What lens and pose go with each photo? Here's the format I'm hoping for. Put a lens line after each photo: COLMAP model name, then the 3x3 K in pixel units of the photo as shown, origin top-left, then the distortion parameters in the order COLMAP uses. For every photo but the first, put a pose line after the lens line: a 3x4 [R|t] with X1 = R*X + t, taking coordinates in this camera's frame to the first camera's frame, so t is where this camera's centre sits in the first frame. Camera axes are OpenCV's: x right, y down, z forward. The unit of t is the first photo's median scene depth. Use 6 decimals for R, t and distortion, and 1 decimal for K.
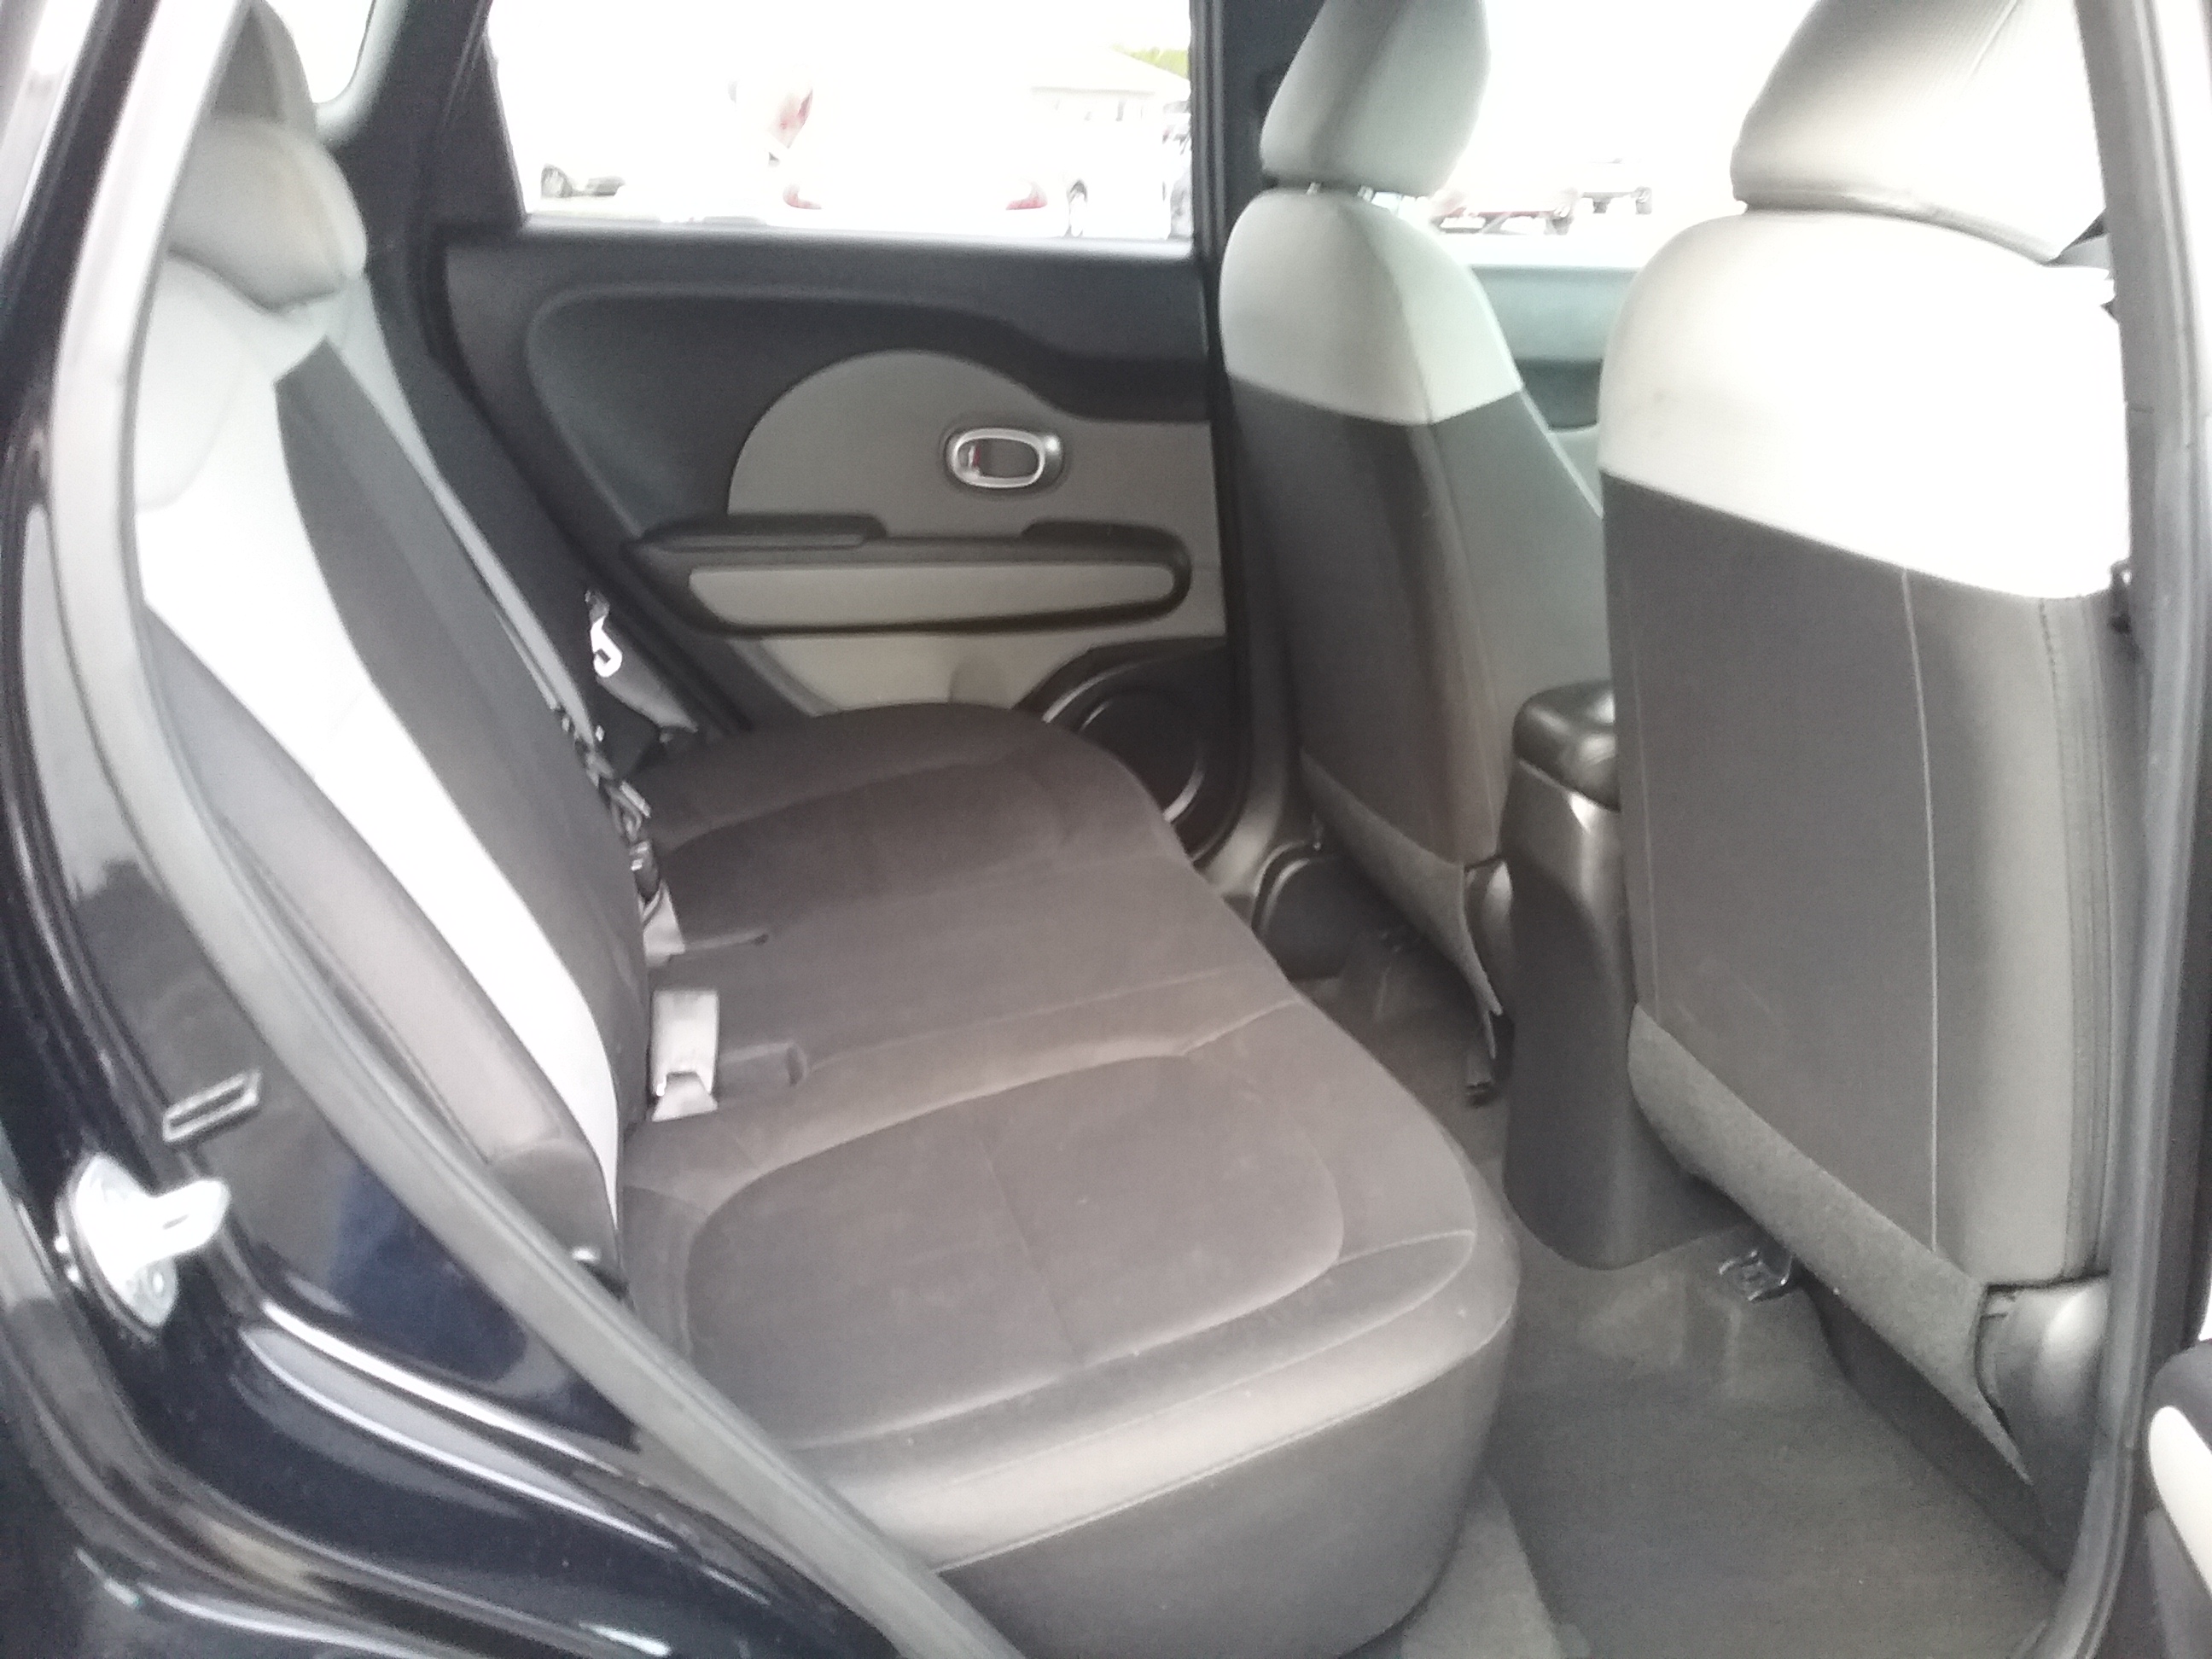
lens RADIAL K [[2053.0, 0, 1145.0], [0, 2053.0, 817.4], [0, 0, 1]] dist [0.076898, -0.160221]
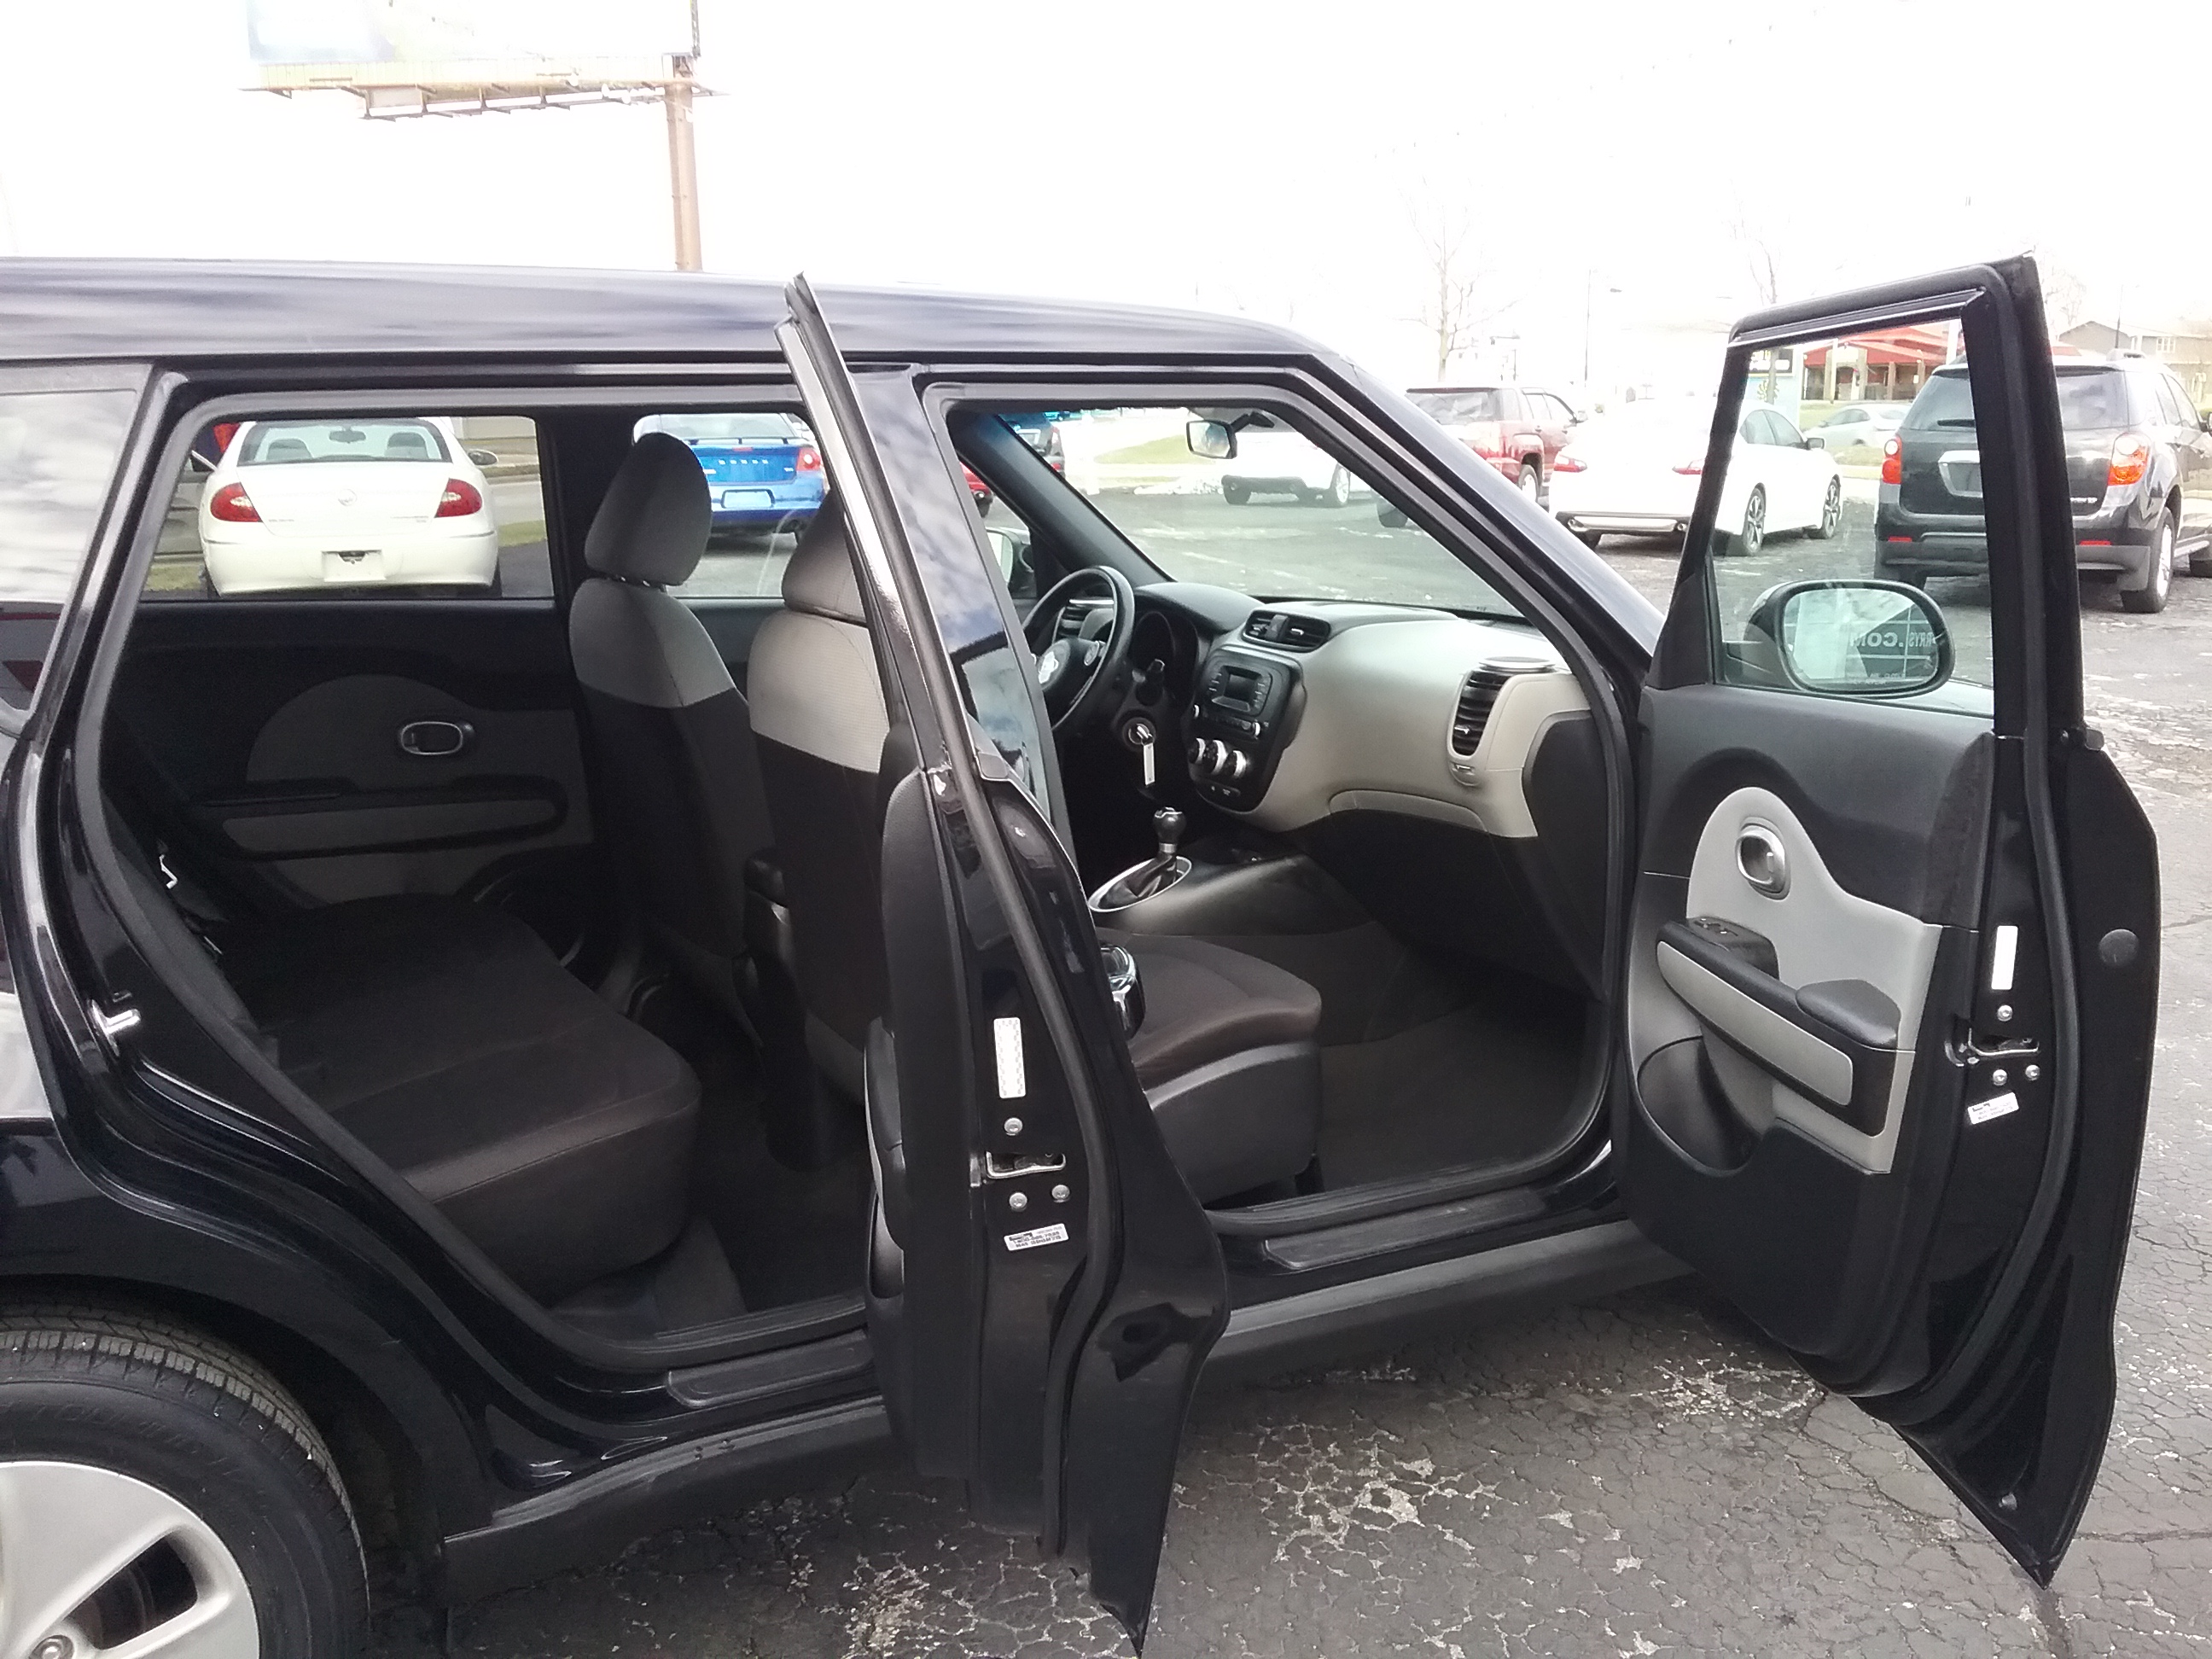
lens RADIAL K [[2053.0, 0, 1145.0], [0, 2053.0, 817.4], [0, 0, 1]] dist [0.076898, -0.160221]
pose [[0.966484, -0.061294, 0.249301, 0.059985], [0.091791, 0.989392, -0.112595, 0.116042], [-0.239755, 0.131705, 0.961858, -0.657246]]
